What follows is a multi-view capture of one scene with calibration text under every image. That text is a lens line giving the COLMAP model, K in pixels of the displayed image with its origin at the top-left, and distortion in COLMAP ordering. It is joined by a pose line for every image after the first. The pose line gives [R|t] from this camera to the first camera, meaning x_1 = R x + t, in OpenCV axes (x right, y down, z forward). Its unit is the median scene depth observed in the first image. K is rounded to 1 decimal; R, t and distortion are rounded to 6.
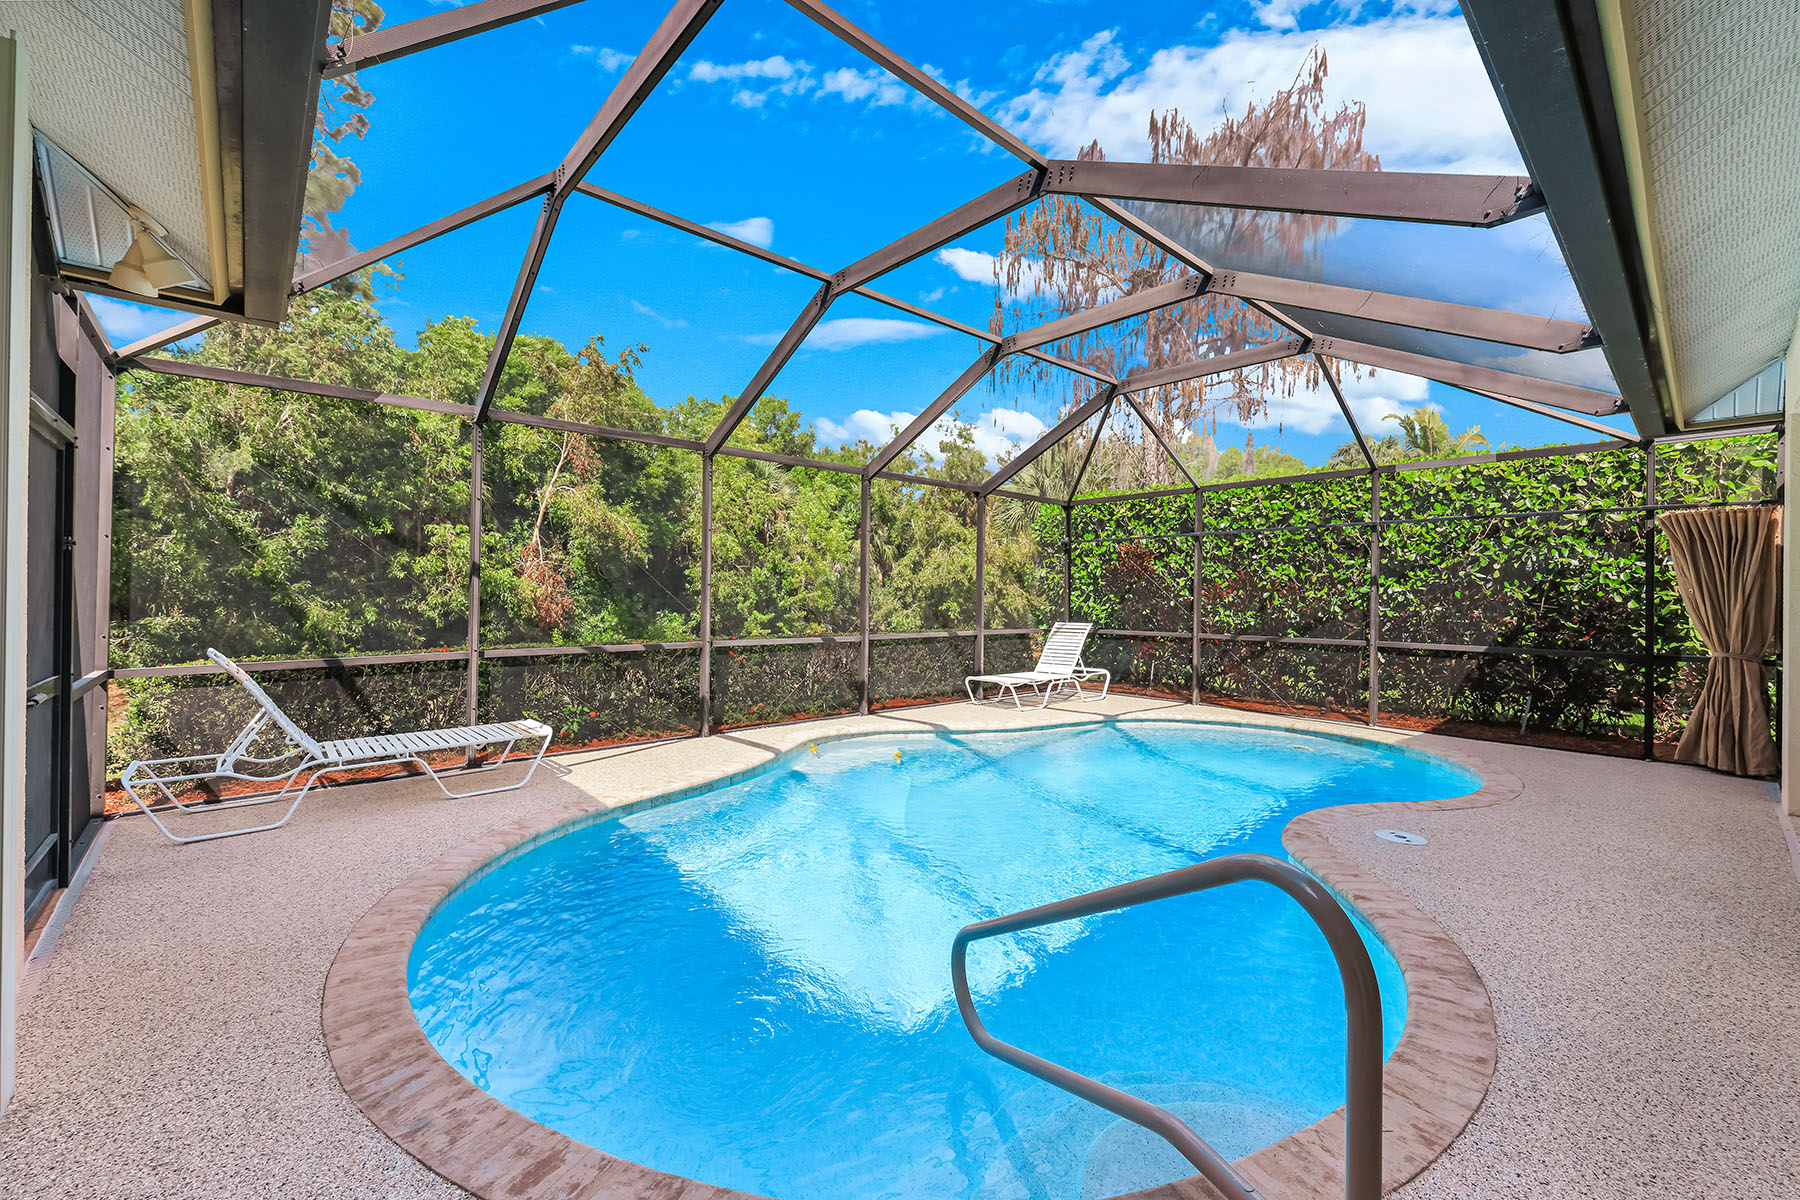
lens RADIAL K [[734.9, 0, 904.7], [0, 734.9, 589.8], [0, 0, 1]] dist [-0.012120, -0.000070]
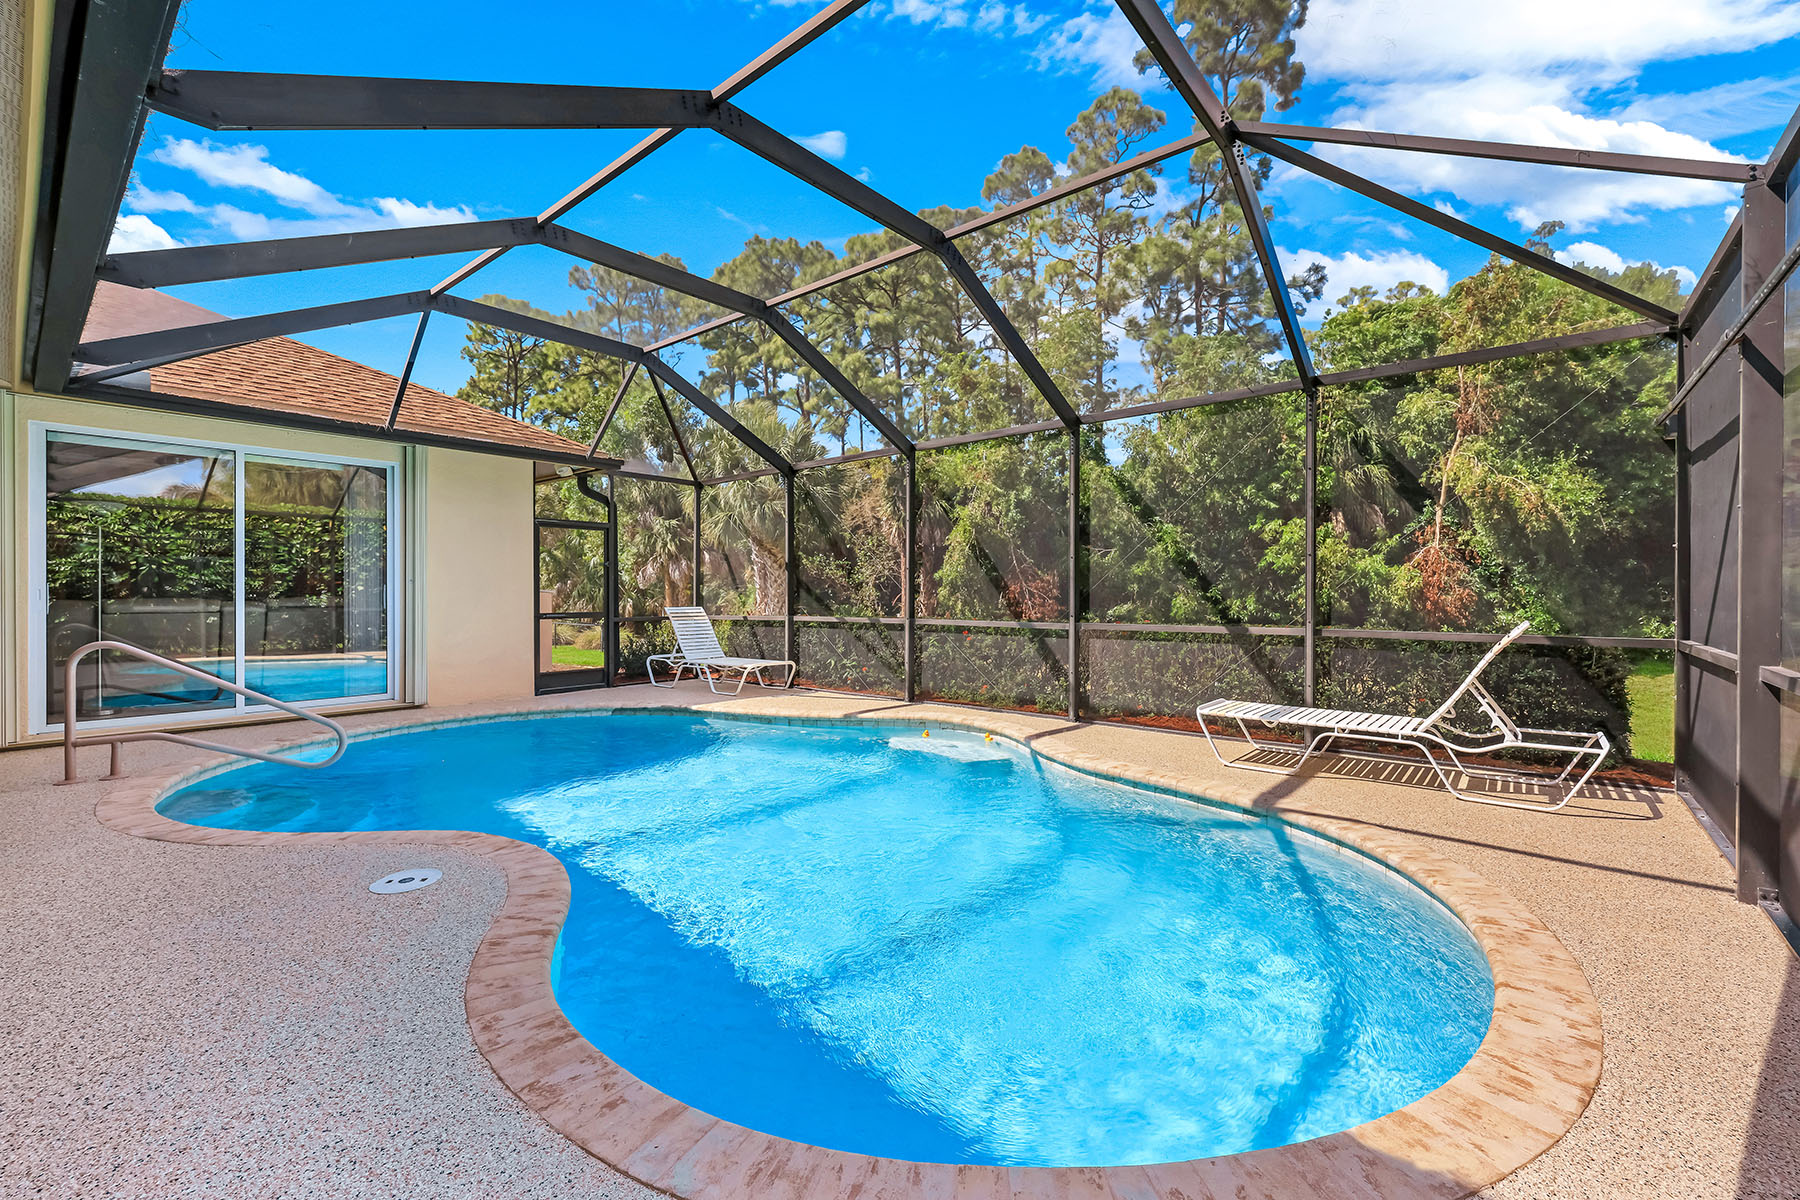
lens RADIAL K [[751.8, 0, 904.9], [0, 751.8, 603.8], [0, 0, 1]] dist [-0.002899, 0.000096]
pose [[0.144819, 0.009251, -0.989415, 0.564526], [0.013736, 0.999841, 0.011359, 0.020063], [0.989363, -0.015236, 0.144669, 0.522439]]
